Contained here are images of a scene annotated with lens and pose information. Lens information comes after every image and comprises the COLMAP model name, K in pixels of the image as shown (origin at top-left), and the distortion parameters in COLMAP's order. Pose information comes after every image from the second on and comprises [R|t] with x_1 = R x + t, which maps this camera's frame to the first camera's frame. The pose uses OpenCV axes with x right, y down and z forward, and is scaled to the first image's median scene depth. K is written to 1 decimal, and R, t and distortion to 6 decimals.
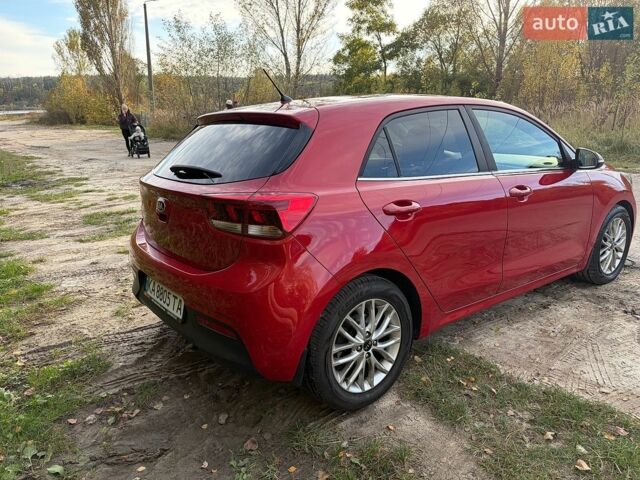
lens RADIAL K [[479.3, 0, 320.0], [0, 479.3, 240.0], [0, 0, 1]] dist [0.056645, -0.067725]
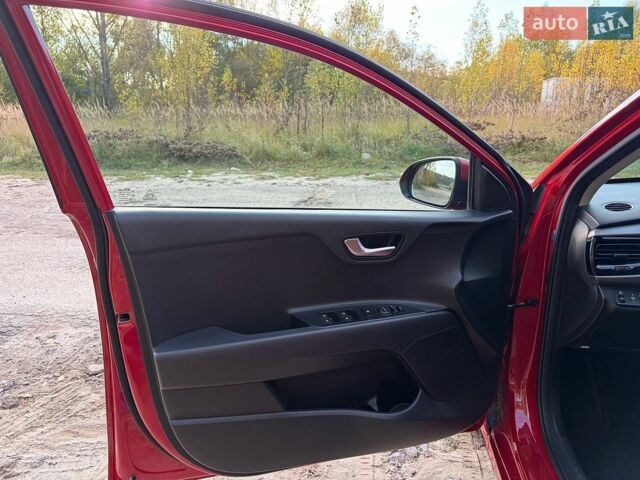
lens RADIAL K [[479.3, 0, 320.0], [0, 479.3, 240.0], [0, 0, 1]] dist [0.056645, -0.067725]
pose [[0.708795, -0.163187, 0.686279, -0.013358], [0.174042, 0.983254, 0.054051, -0.025160], [-0.683607, 0.081130, 0.725327, 0.116640]]
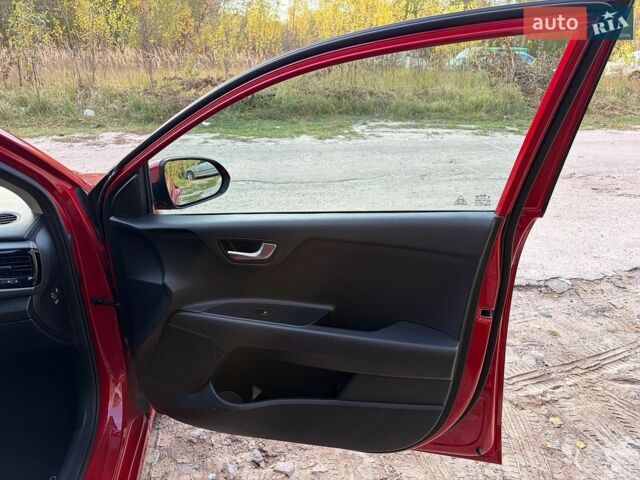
lens RADIAL K [[480.2, 0, 320.0], [0, 480.2, 240.0], [0, 0, 1]] dist [0.015675, 0.003019]
pose [[0.461460, -0.282691, 0.840916, 0.026976], [0.203887, 0.956295, 0.209594, -0.016771], [-0.863415, 0.074733, 0.498929, 0.063387]]
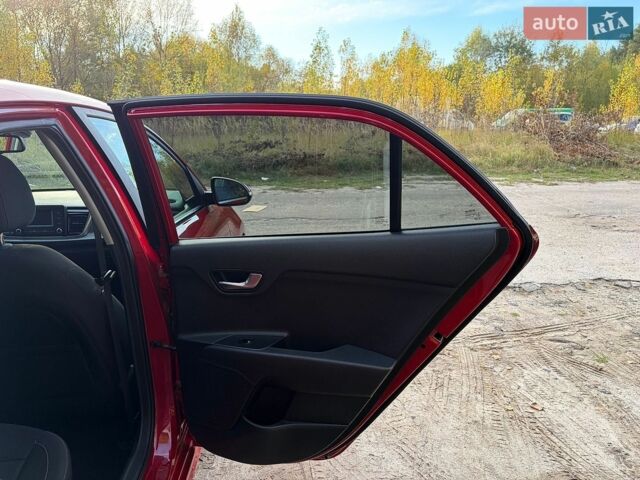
lens RADIAL K [[479.3, 0, 320.0], [0, 479.3, 240.0], [0, 0, 1]] dist [0.056645, -0.067725]
pose [[0.553404, -0.175303, 0.814256, 0.000487], [0.207305, 0.975826, 0.069195, -0.010792], [-0.806702, 0.130507, 0.576367, 0.043465]]
